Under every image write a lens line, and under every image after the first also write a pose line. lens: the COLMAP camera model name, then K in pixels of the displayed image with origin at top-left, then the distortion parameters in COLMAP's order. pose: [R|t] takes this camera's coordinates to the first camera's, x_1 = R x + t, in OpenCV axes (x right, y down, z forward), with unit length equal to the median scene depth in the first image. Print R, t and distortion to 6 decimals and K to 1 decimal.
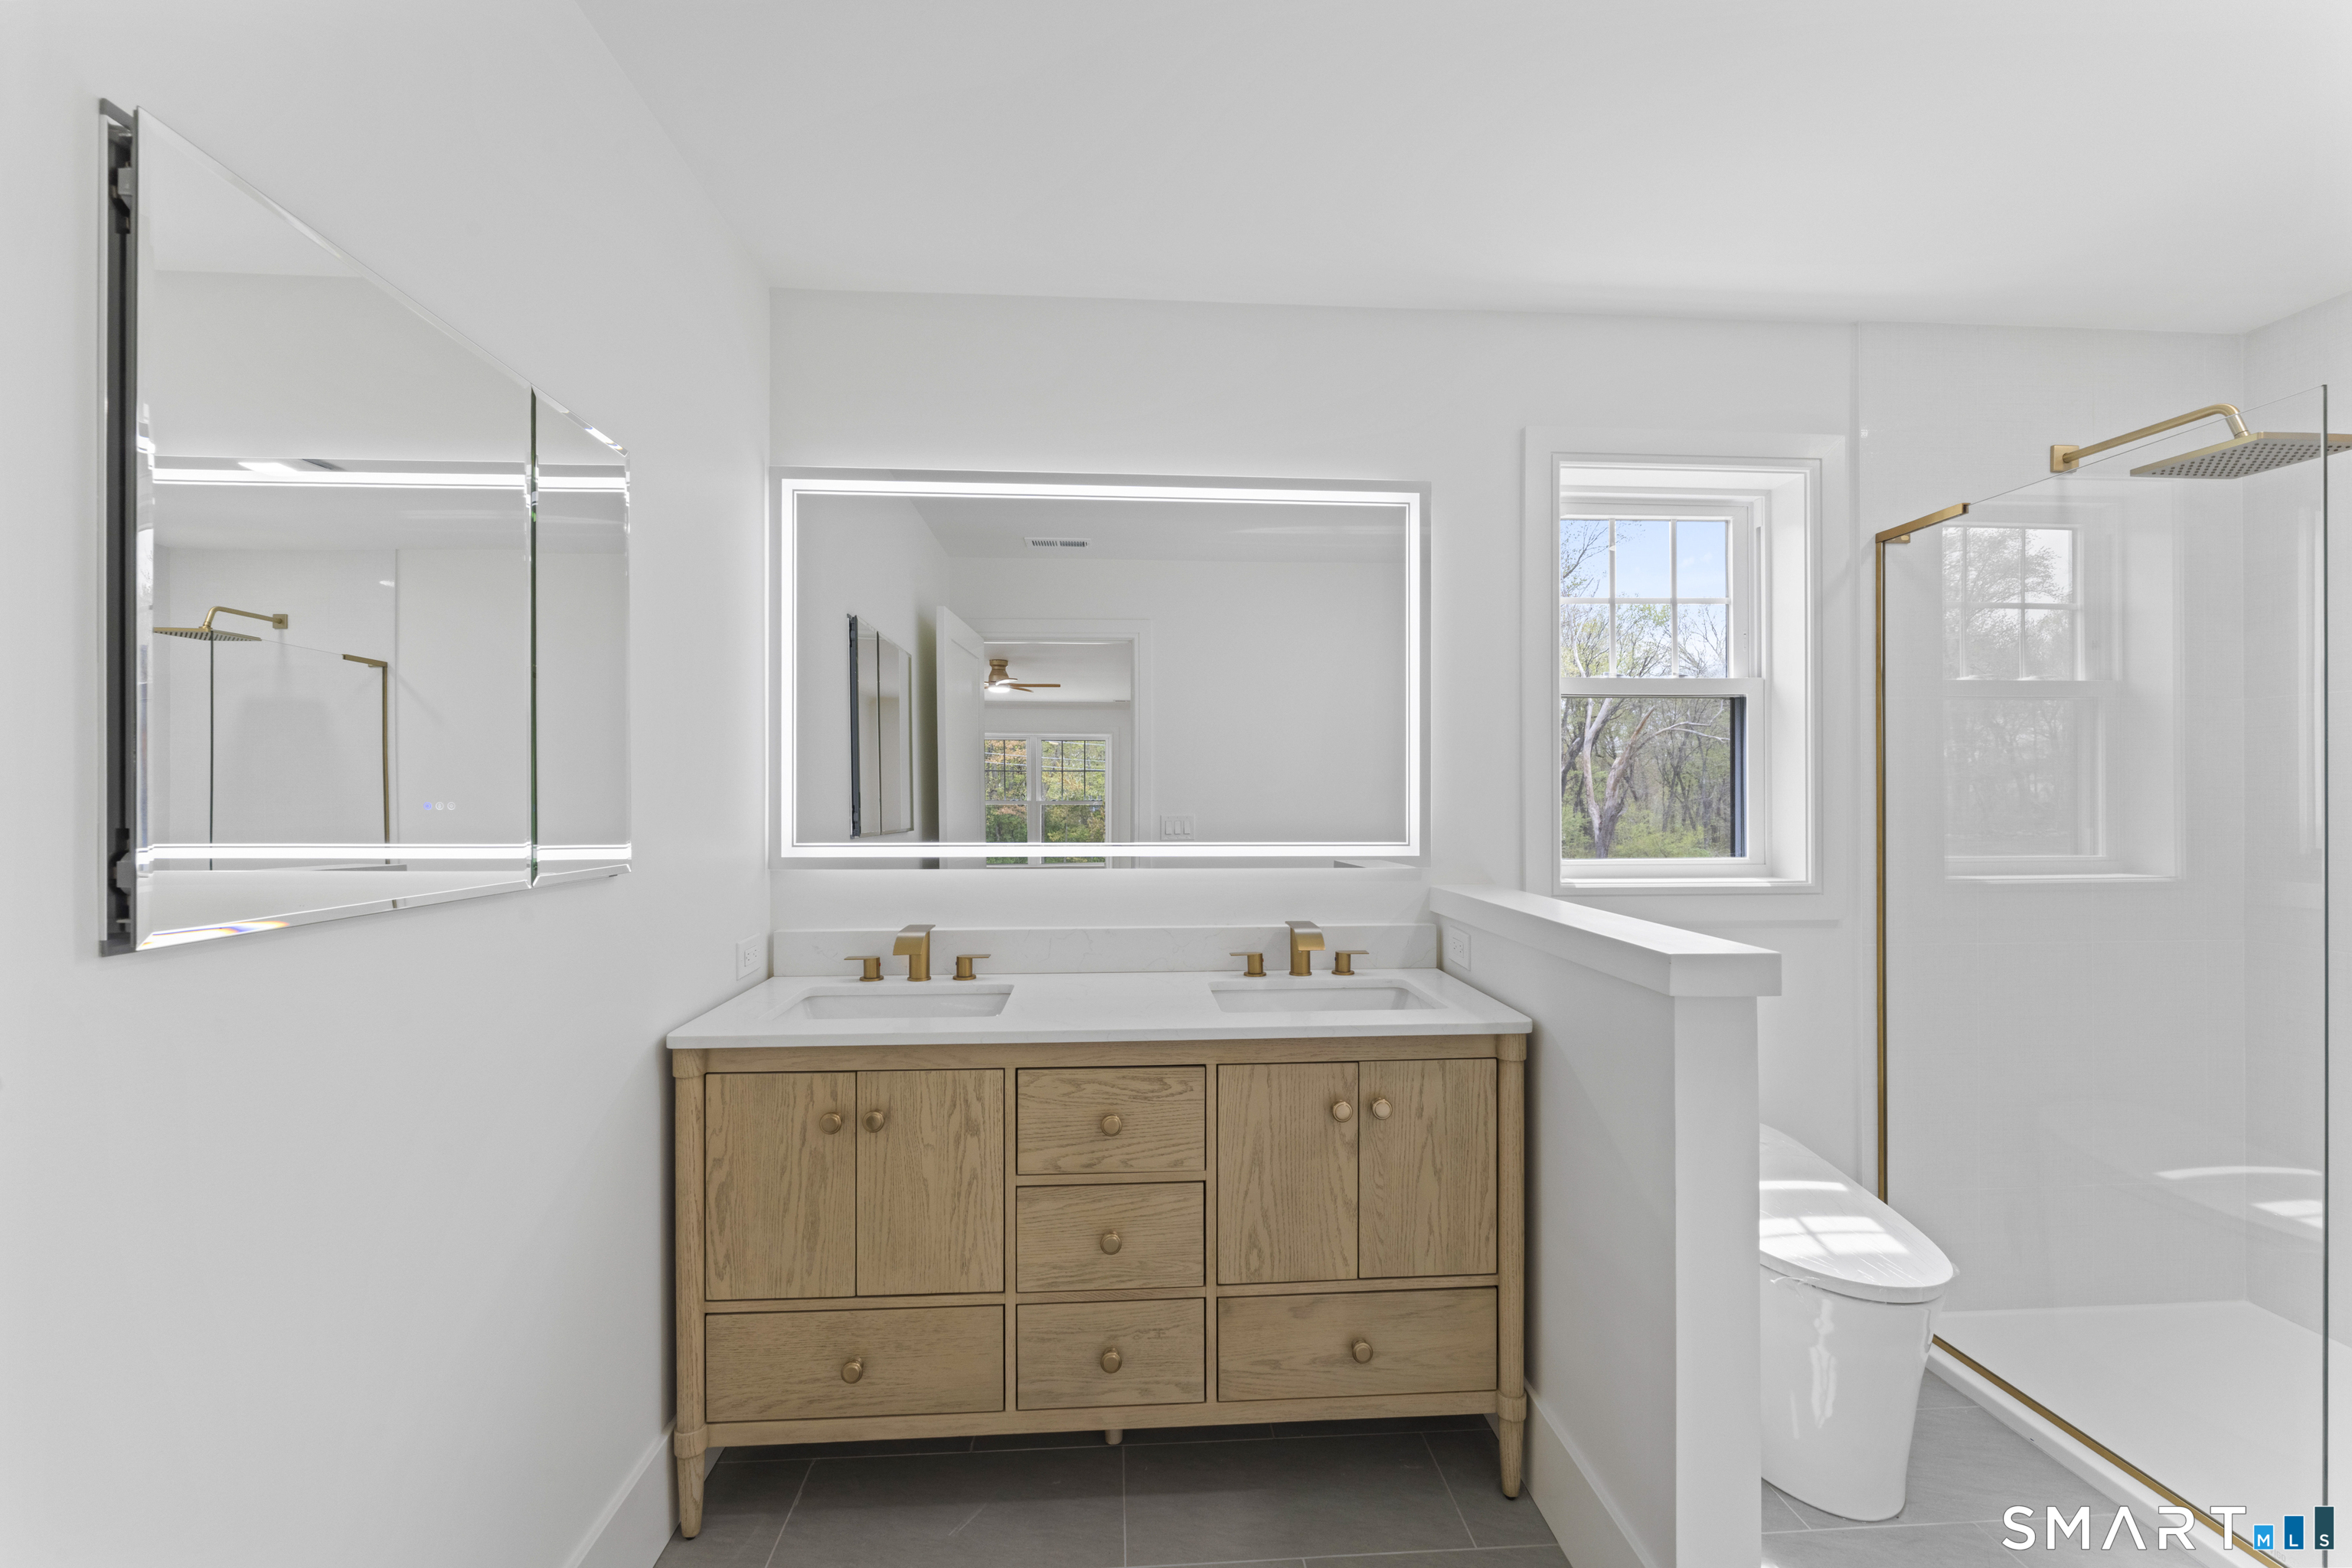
lens RADIAL K [[950.4, 0, 1165.9], [0, 950.4, 794.8], [0, 0, 1]] dist [-0.001866, -0.000294]
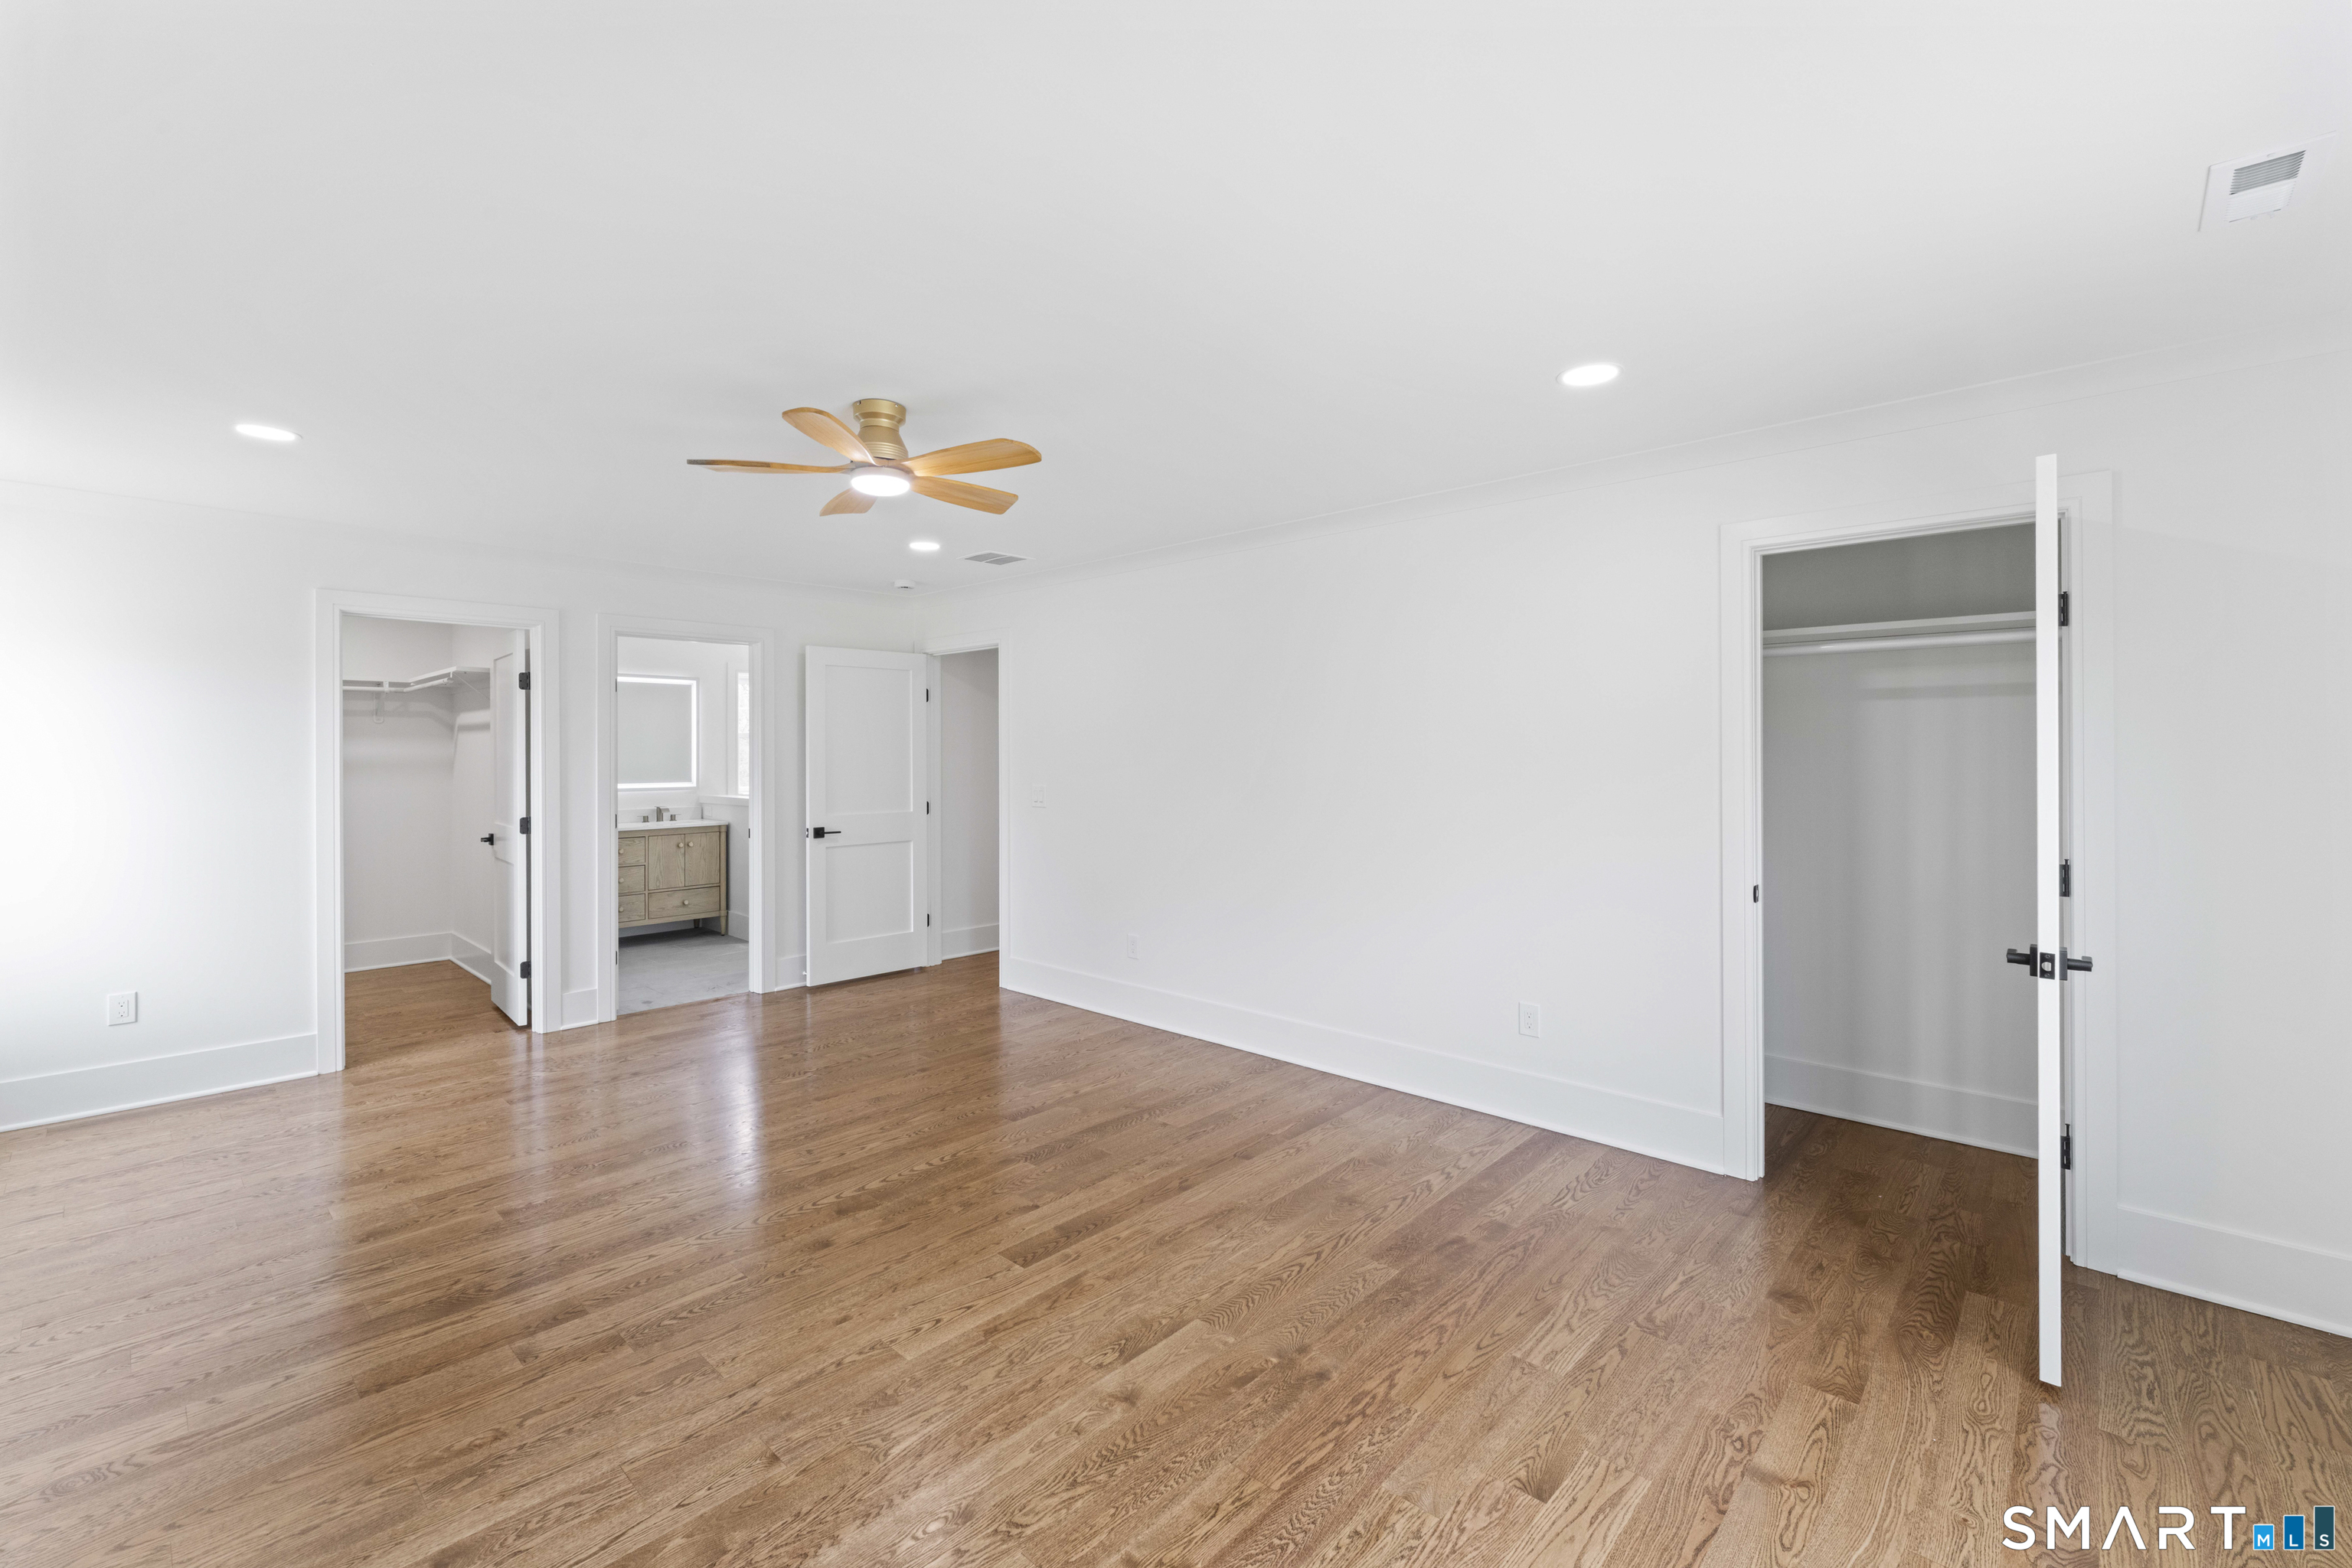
lens RADIAL K [[985.4, 0, 1190.9], [0, 985.4, 764.0], [0, 0, 1]] dist [-0.003448, -0.001103]
pose [[0.719216, -0.013016, 0.694665, -1.201065], [-0.003580, 0.999742, 0.022438, -0.132957], [-0.694777, -0.018624, 0.718984, -3.663684]]
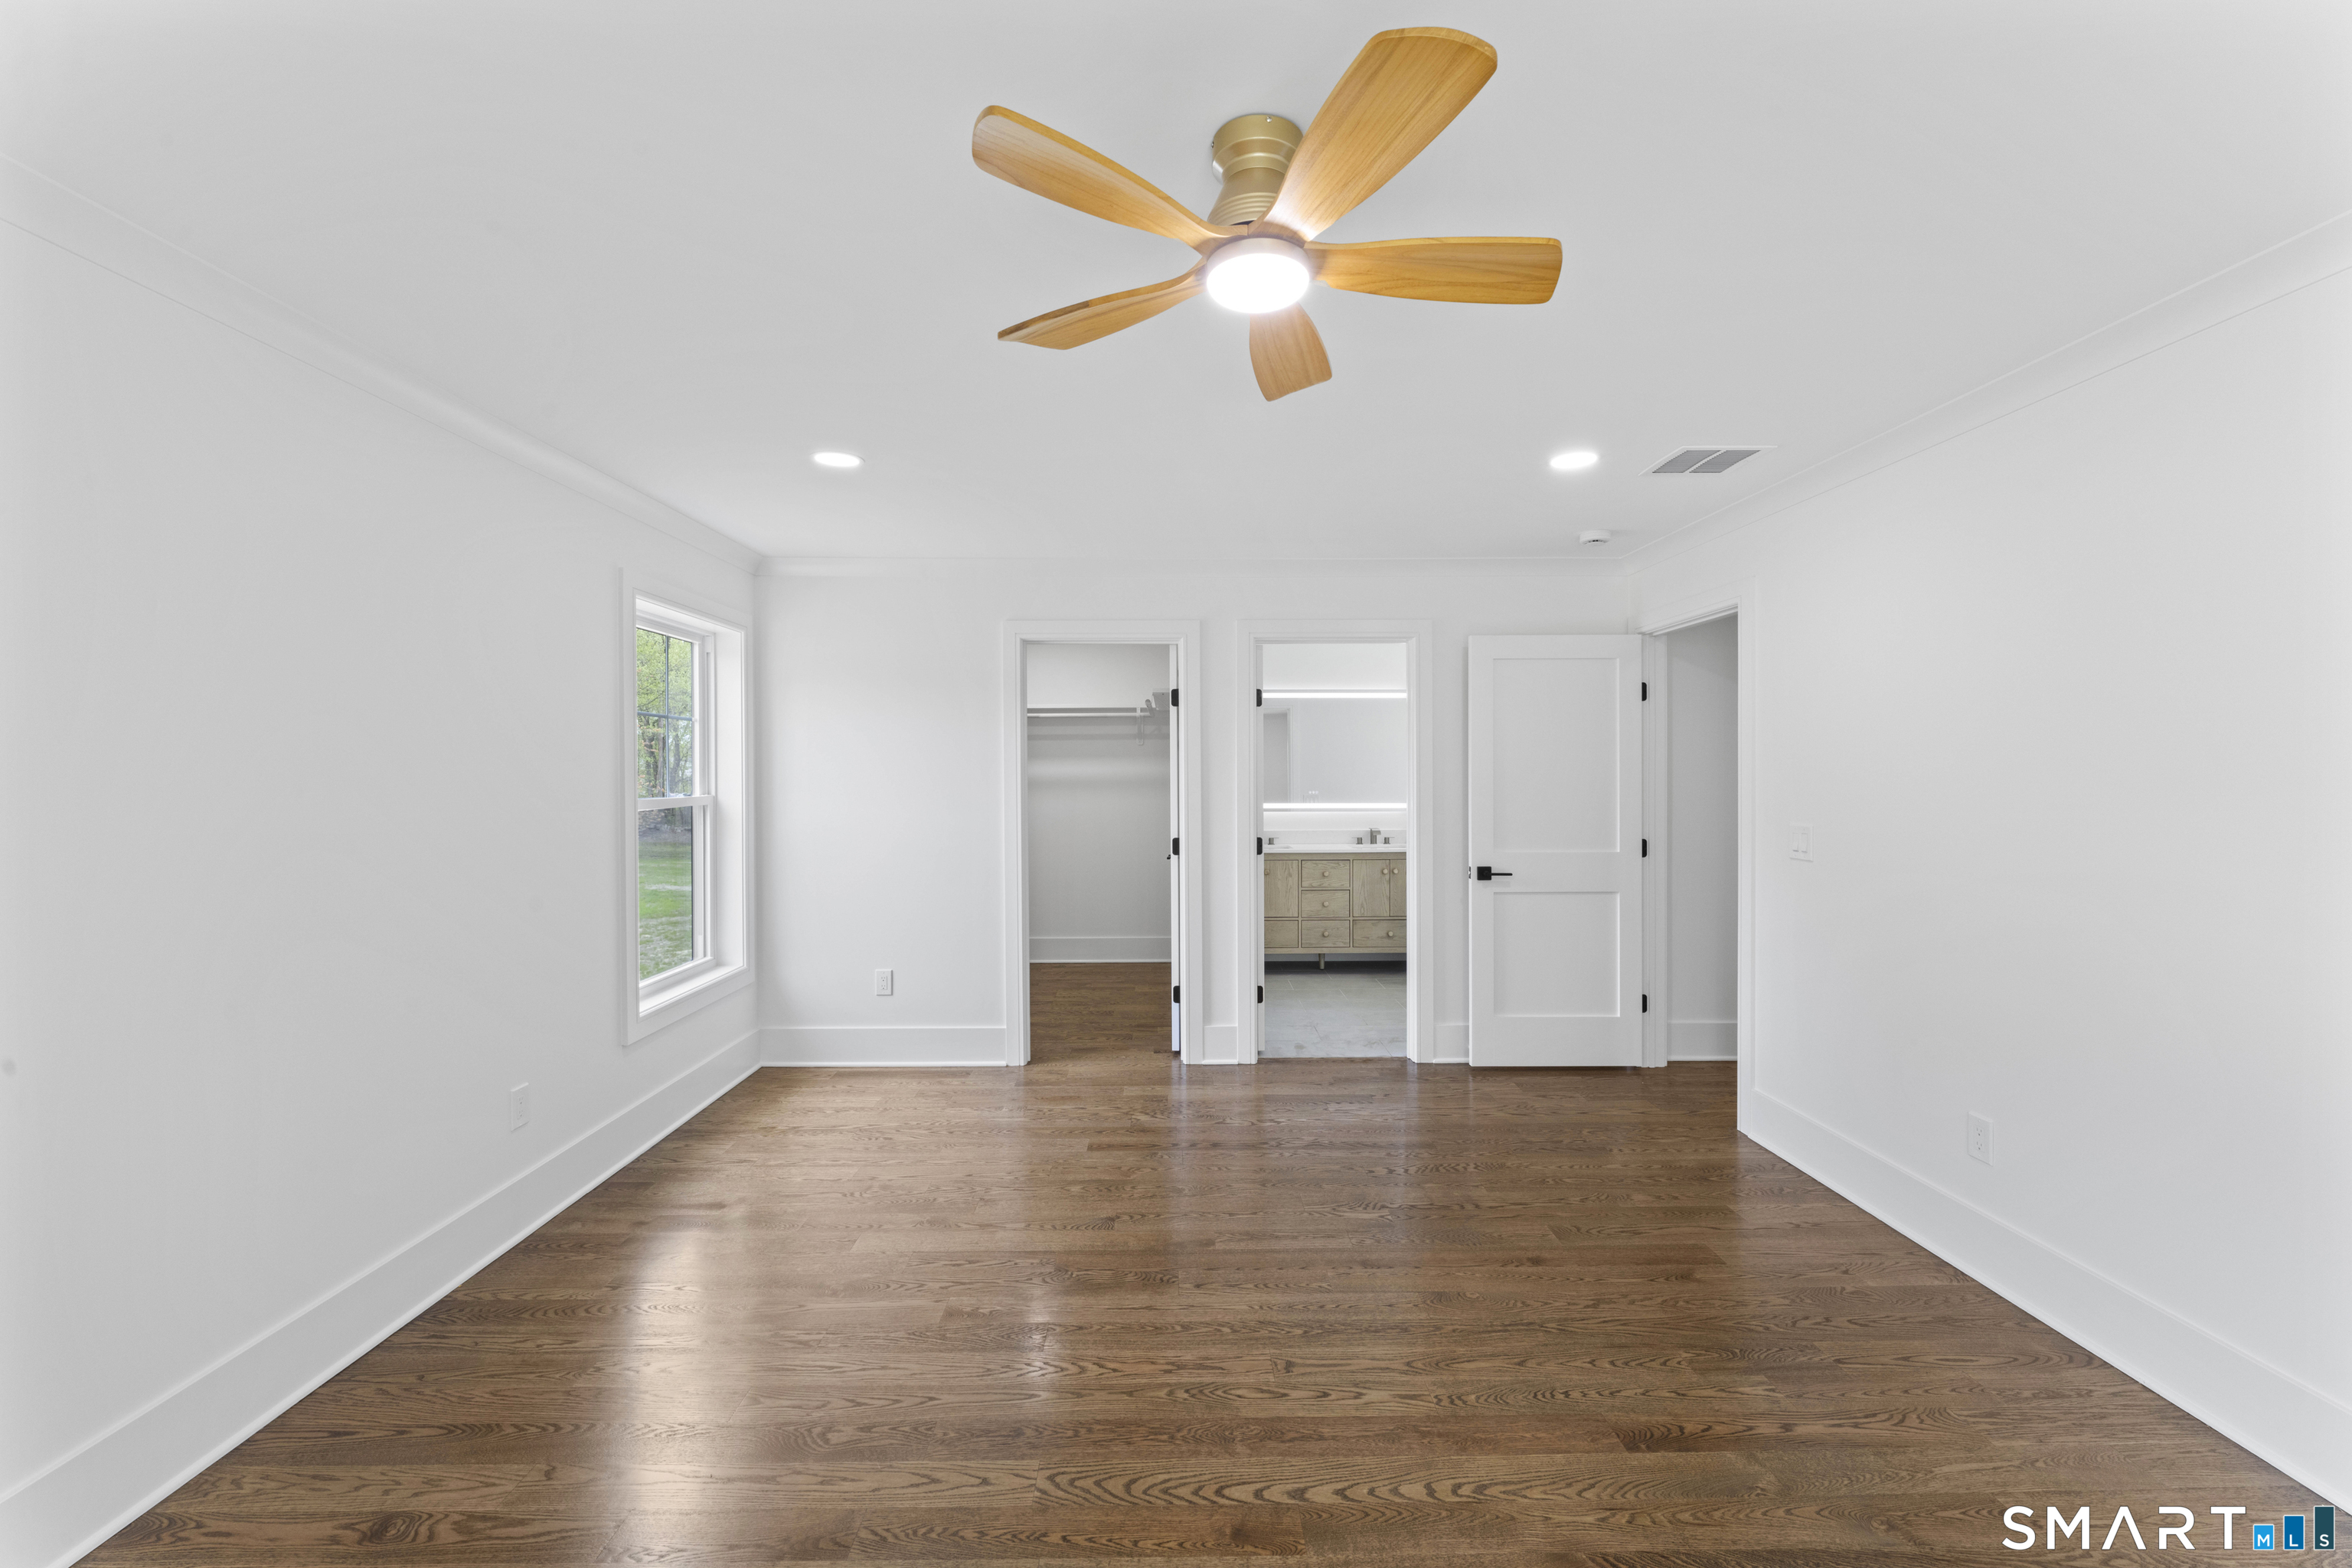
lens RADIAL K [[985.4, 0, 1169.1], [0, 985.4, 782.6], [0, 0, 1]] dist [-0.003448, -0.001103]
pose [[0.998442, -0.005024, -0.055574, -0.465931], [0.006219, 0.999753, 0.021336, -0.121997], [0.055453, -0.021648, 0.998227, -3.033171]]
